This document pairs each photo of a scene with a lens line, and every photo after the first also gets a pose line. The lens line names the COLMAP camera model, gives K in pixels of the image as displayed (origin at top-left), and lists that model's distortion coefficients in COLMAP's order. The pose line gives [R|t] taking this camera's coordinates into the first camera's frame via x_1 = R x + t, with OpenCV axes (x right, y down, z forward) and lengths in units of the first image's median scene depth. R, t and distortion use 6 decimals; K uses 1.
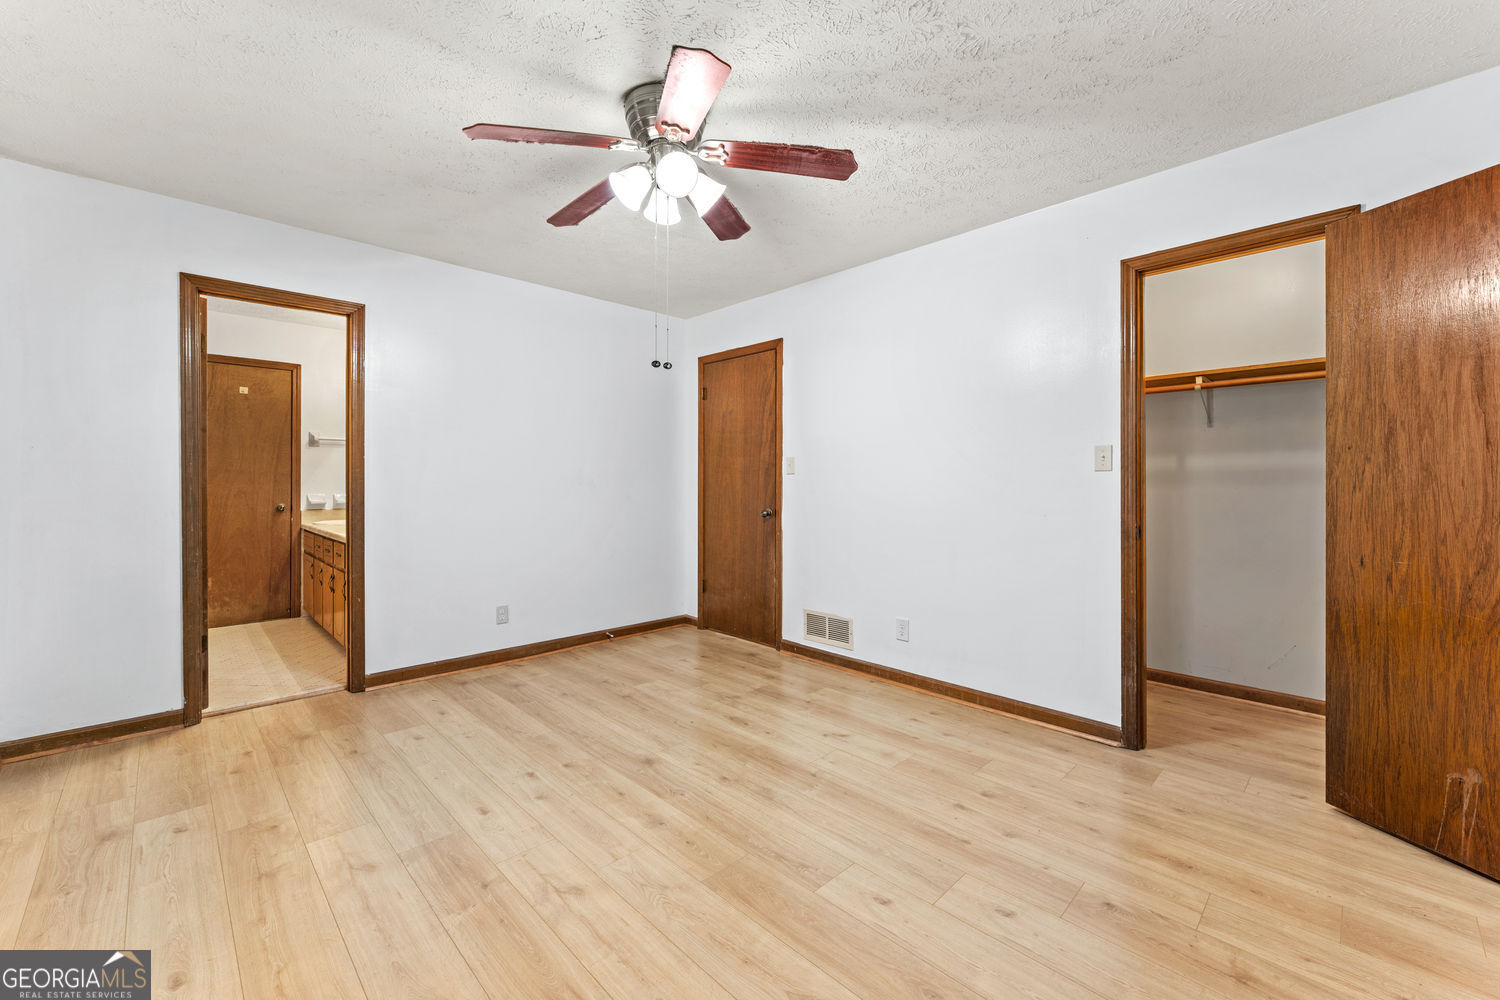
lens RADIAL K [[605.1, 0, 746.1], [0, 605.1, 478.7], [0, 0, 1]] dist [0.000557, -0.000112]
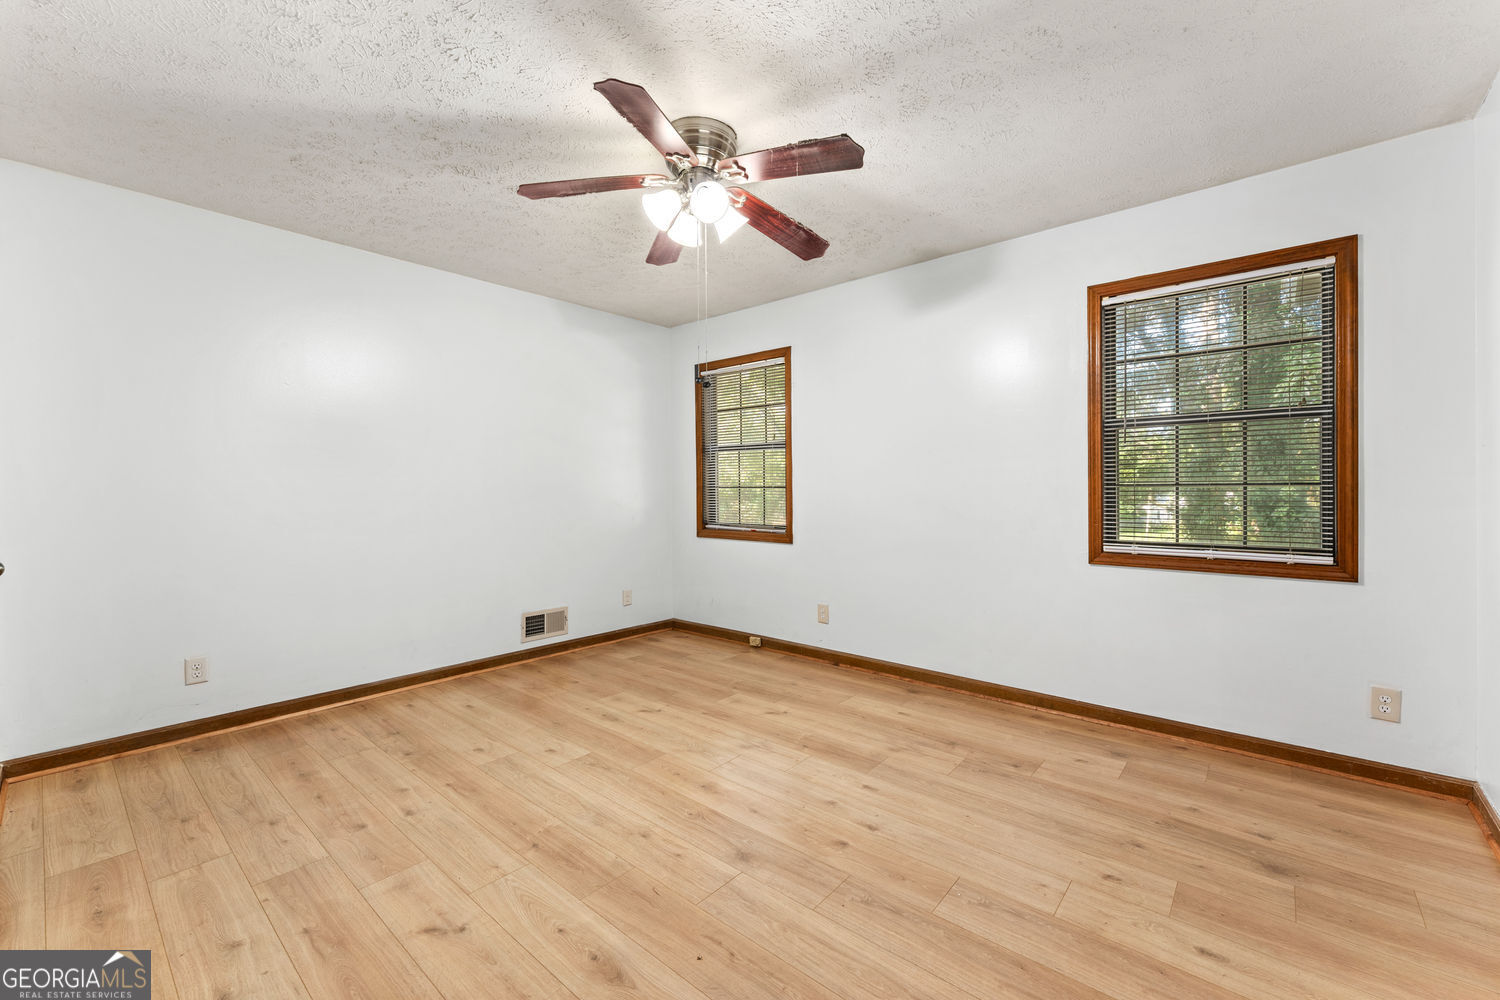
lens RADIAL K [[595.7, 0, 745.6], [0, 595.7, 489.9], [0, 0, 1]] dist [0.001372, -0.003047]
pose [[-0.995892, 0.002726, -0.090509, -0.107937], [0.002890, 0.999994, -0.001681, 0.008964], [0.090504, -0.001935, -0.995894, 1.942109]]
